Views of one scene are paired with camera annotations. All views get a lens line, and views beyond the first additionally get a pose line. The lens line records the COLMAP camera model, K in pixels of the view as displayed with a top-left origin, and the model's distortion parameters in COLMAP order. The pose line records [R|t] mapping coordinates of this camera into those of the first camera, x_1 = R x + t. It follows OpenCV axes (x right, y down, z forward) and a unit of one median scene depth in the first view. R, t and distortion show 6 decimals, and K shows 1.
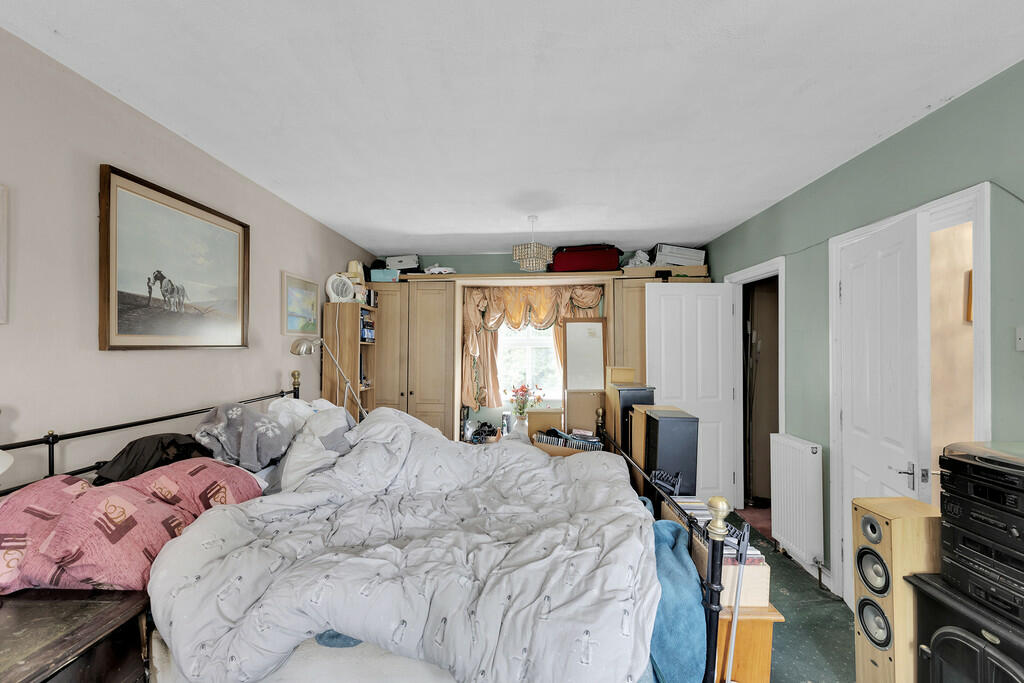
lens RADIAL K [[474.0, 0, 511.4], [0, 474.0, 345.1], [0, 0, 1]] dist [-0.004466, -0.000261]
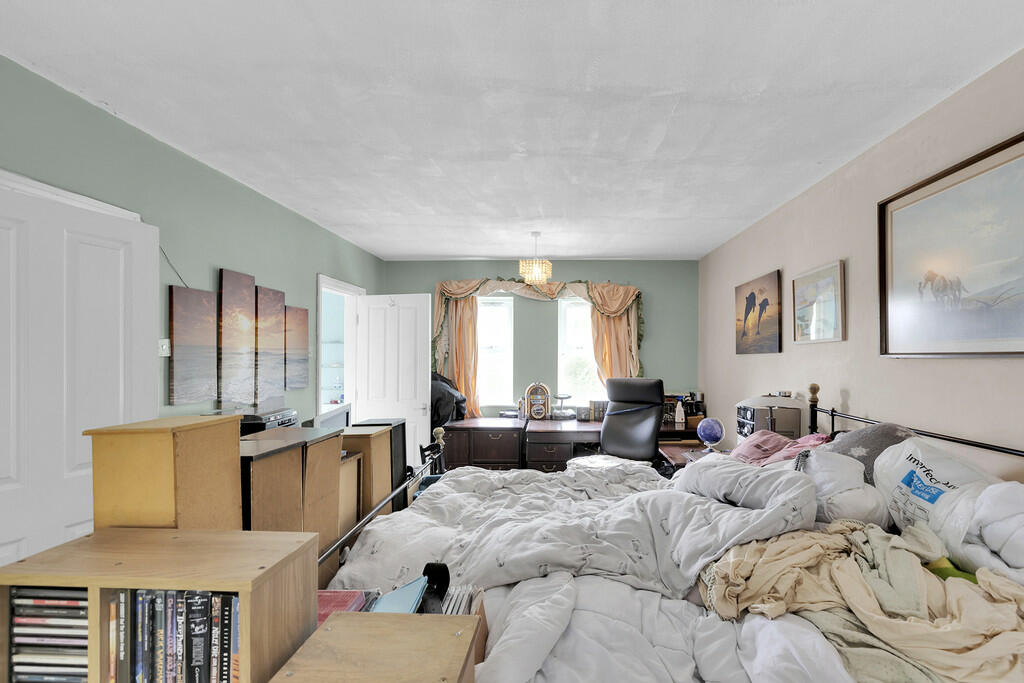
lens RADIAL K [[474.0, 0, 511.7], [0, 474.0, 345.9], [0, 0, 1]] dist [-0.004466, -0.000261]
pose [[-0.999473, 0.005476, 0.031987, 0.034418], [0.004737, 0.999721, -0.023130, 0.005518], [-0.032105, -0.022967, -0.999221, 1.862462]]
